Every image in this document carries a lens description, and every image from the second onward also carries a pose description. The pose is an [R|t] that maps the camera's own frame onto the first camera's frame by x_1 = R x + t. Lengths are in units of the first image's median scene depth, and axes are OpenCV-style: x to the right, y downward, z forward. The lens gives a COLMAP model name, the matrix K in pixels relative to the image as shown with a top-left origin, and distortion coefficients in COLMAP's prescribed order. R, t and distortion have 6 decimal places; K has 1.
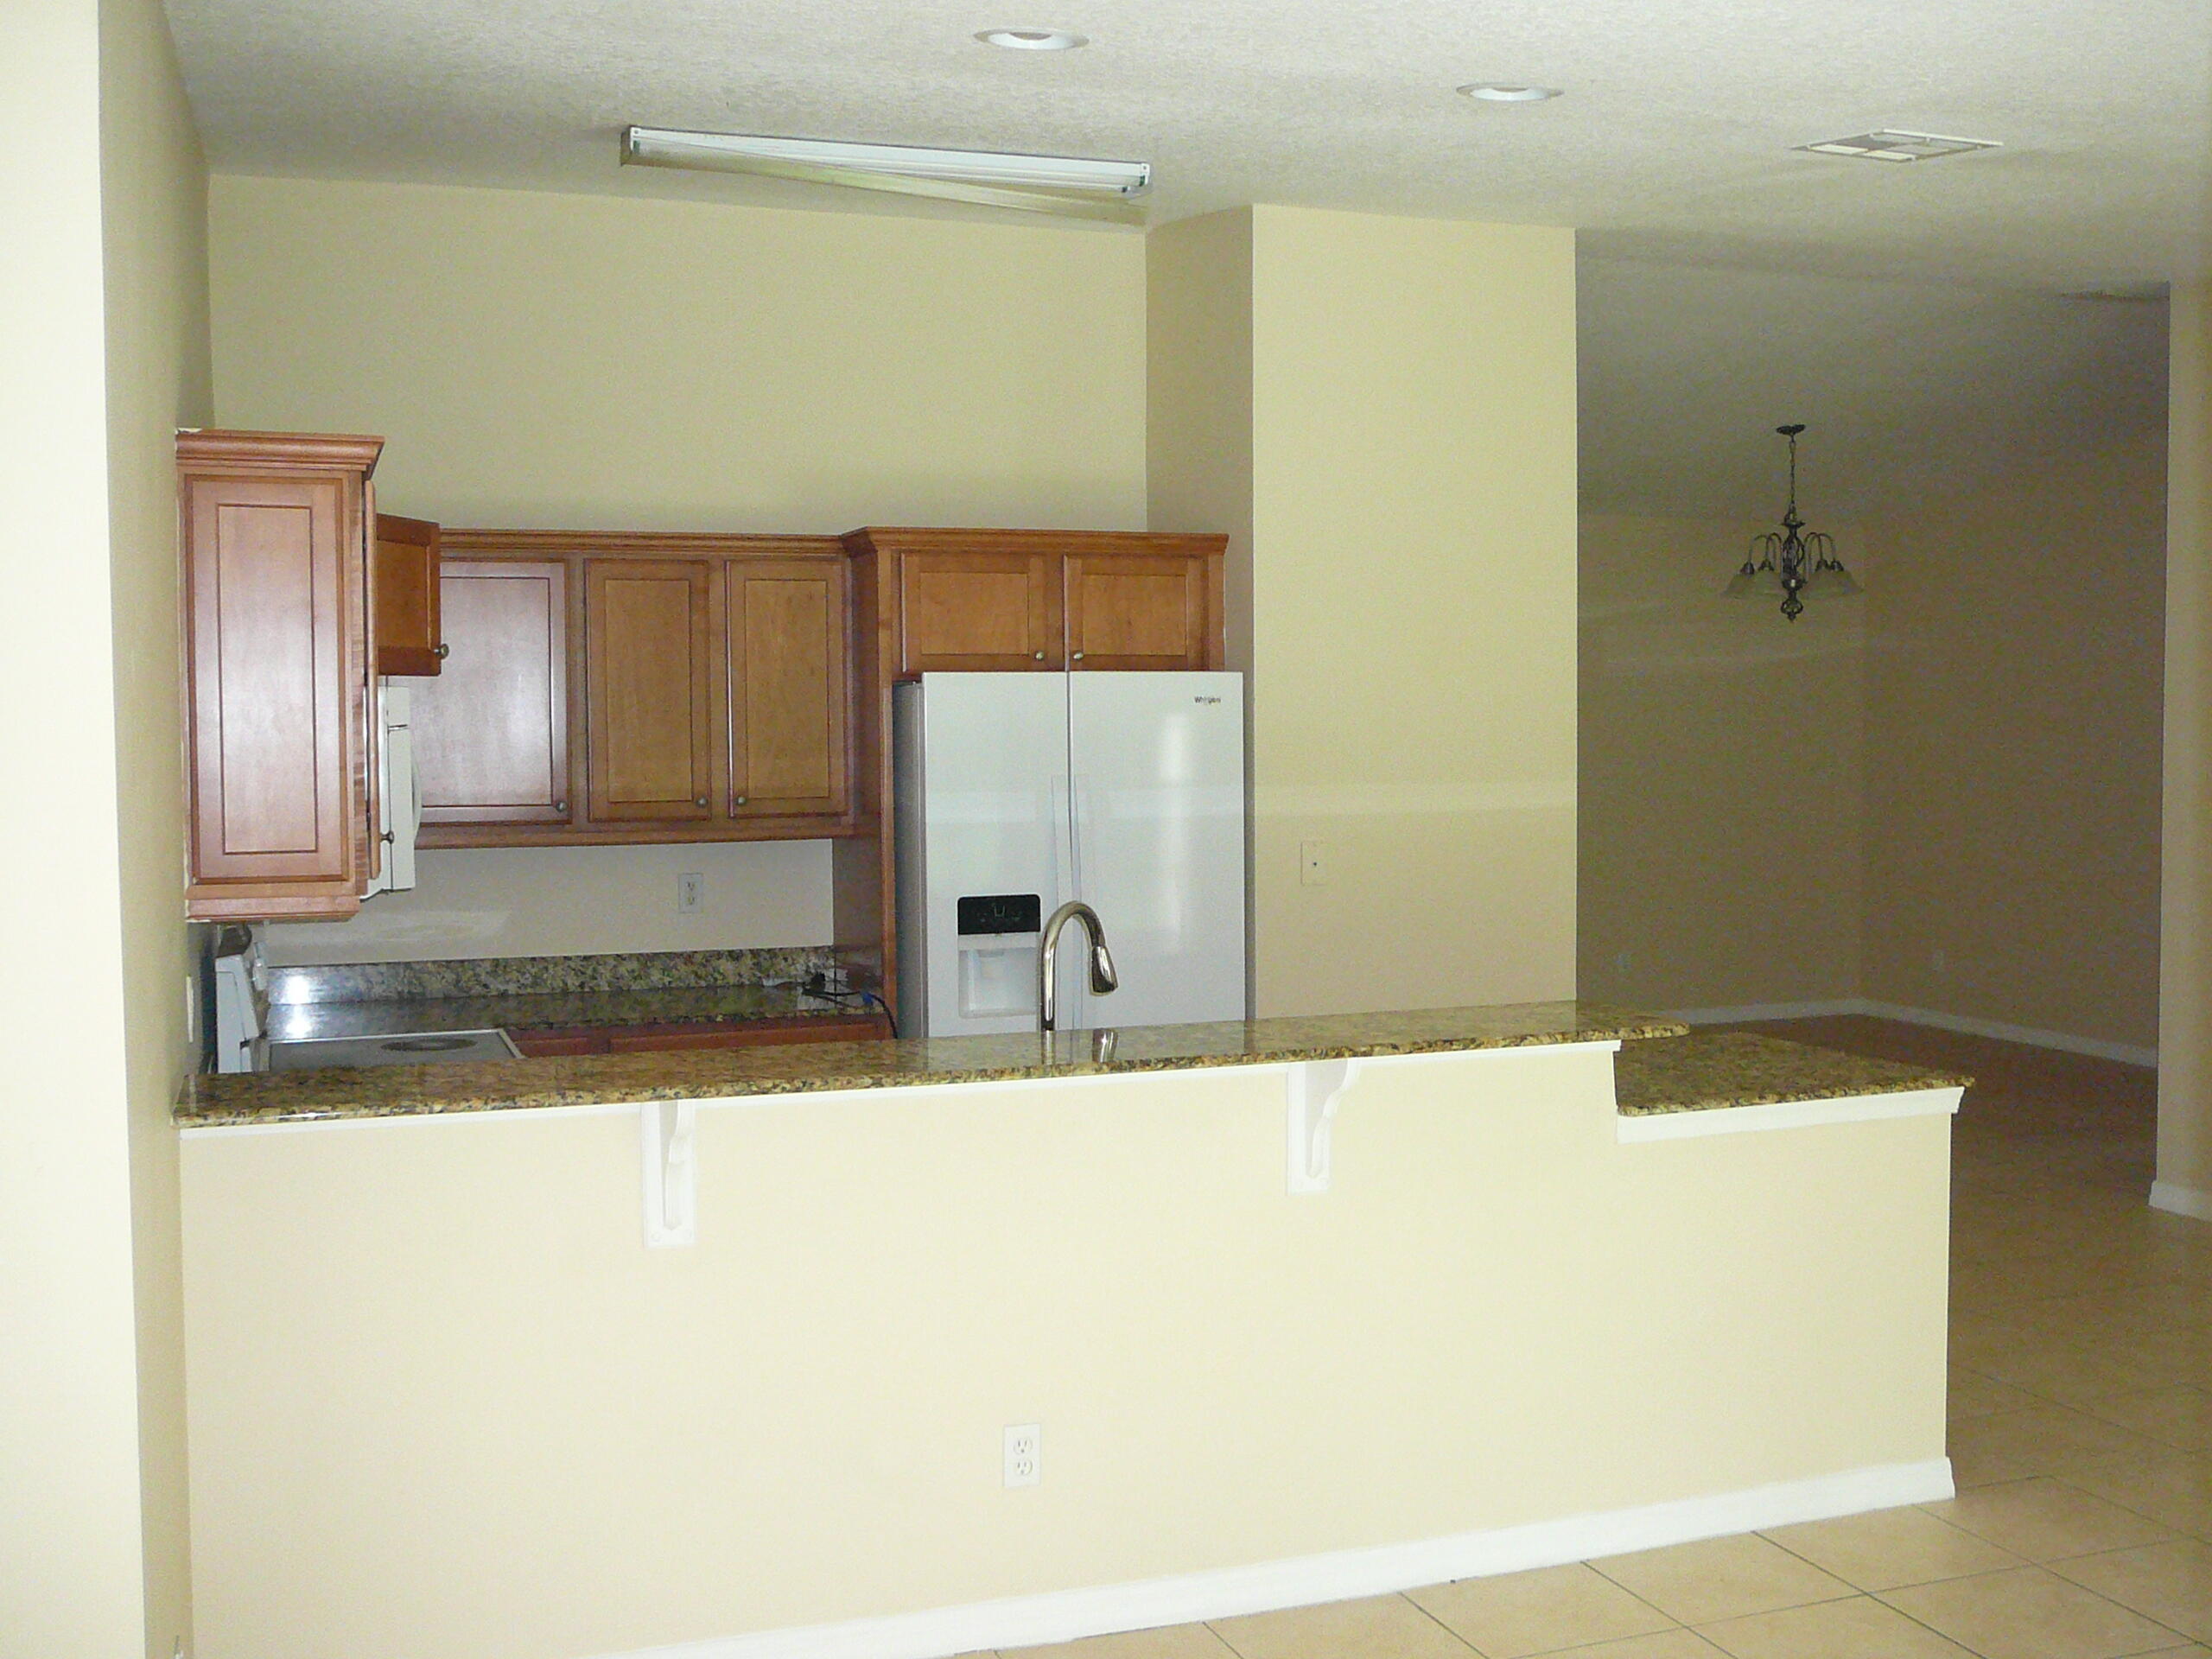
lens RADIAL K [[2284.6, 0, 1112.6], [0, 2284.6, 824.8], [0, 0, 1]] dist [-0.114547, 0.194576]
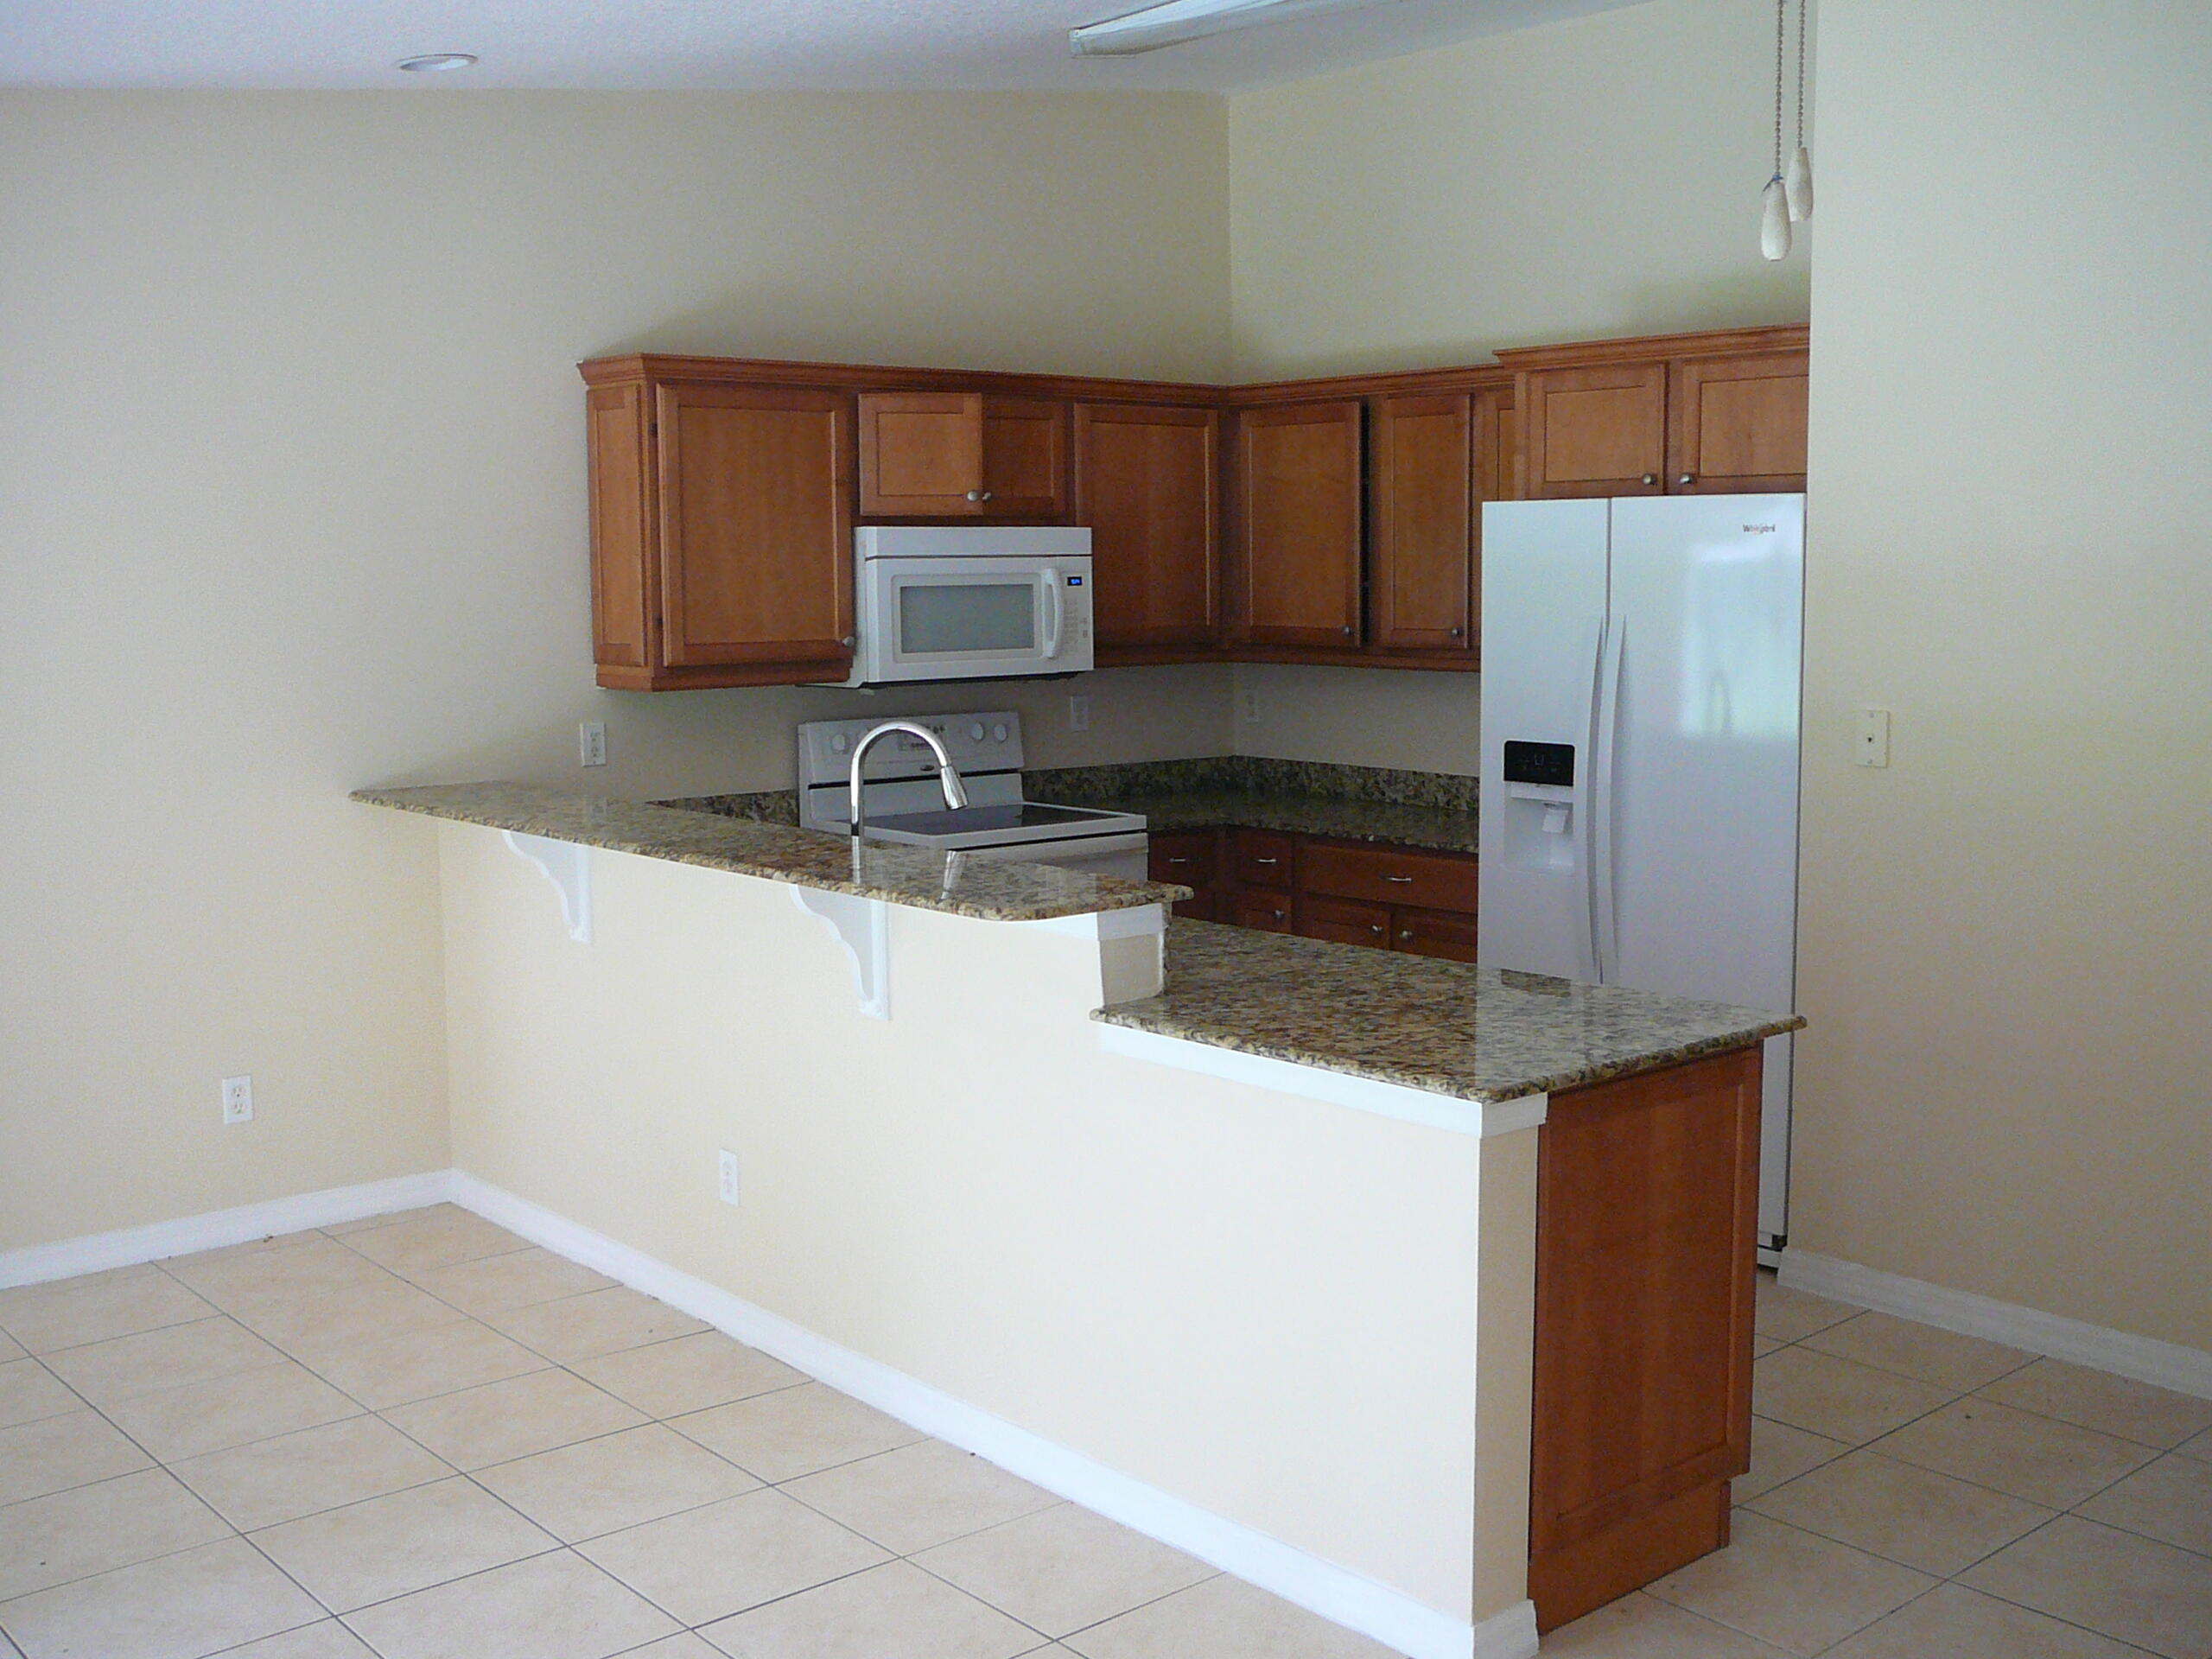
lens RADIAL K [[2284.6, 0, 1112.6], [0, 2284.6, 824.8], [0, 0, 1]] dist [-0.114547, 0.194576]
pose [[0.351219, 0.110430, -0.929758, 0.726976], [-0.036655, 0.993881, 0.104199, -0.025019], [0.935575, -0.002516, 0.353118, 0.495834]]
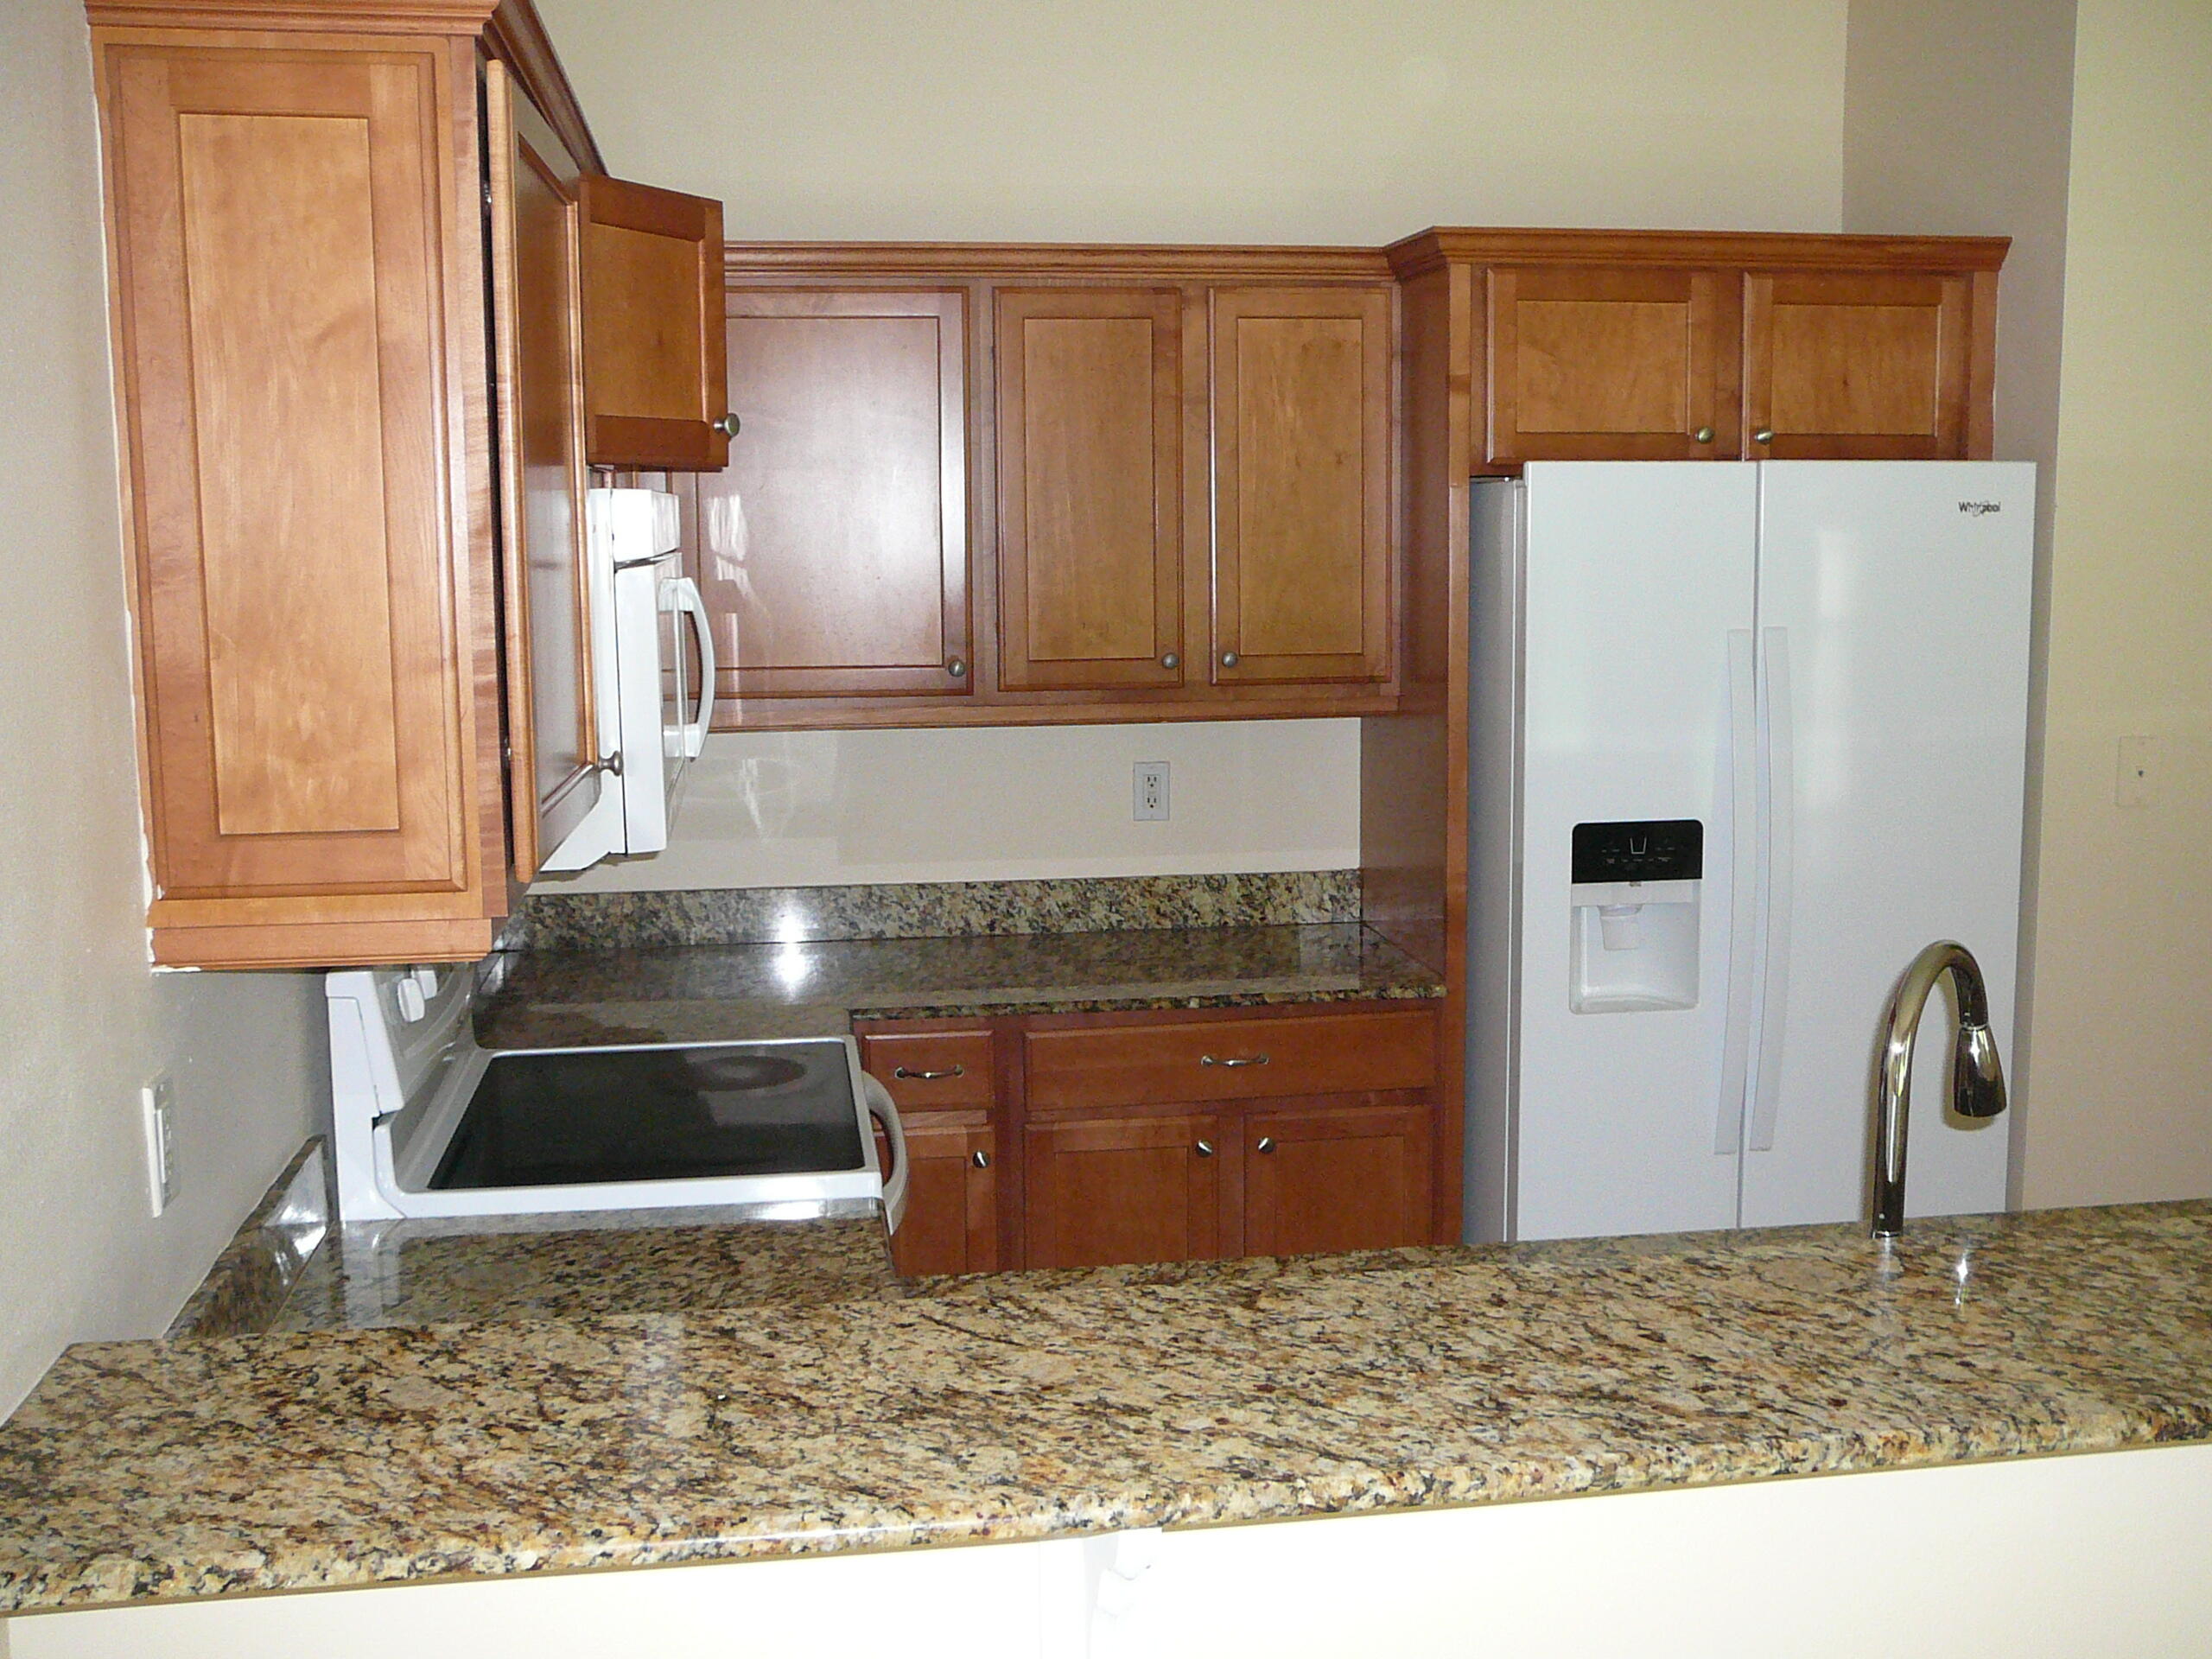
lens RADIAL K [[2284.6, 0, 1112.6], [0, 2284.6, 824.8], [0, 0, 1]] dist [-0.114547, 0.194576]
pose [[0.980199, 0.024818, -0.196452, -0.066421], [-0.006936, 0.995809, 0.091192, -0.023024], [0.197891, -0.088024, 0.976264, 0.352566]]
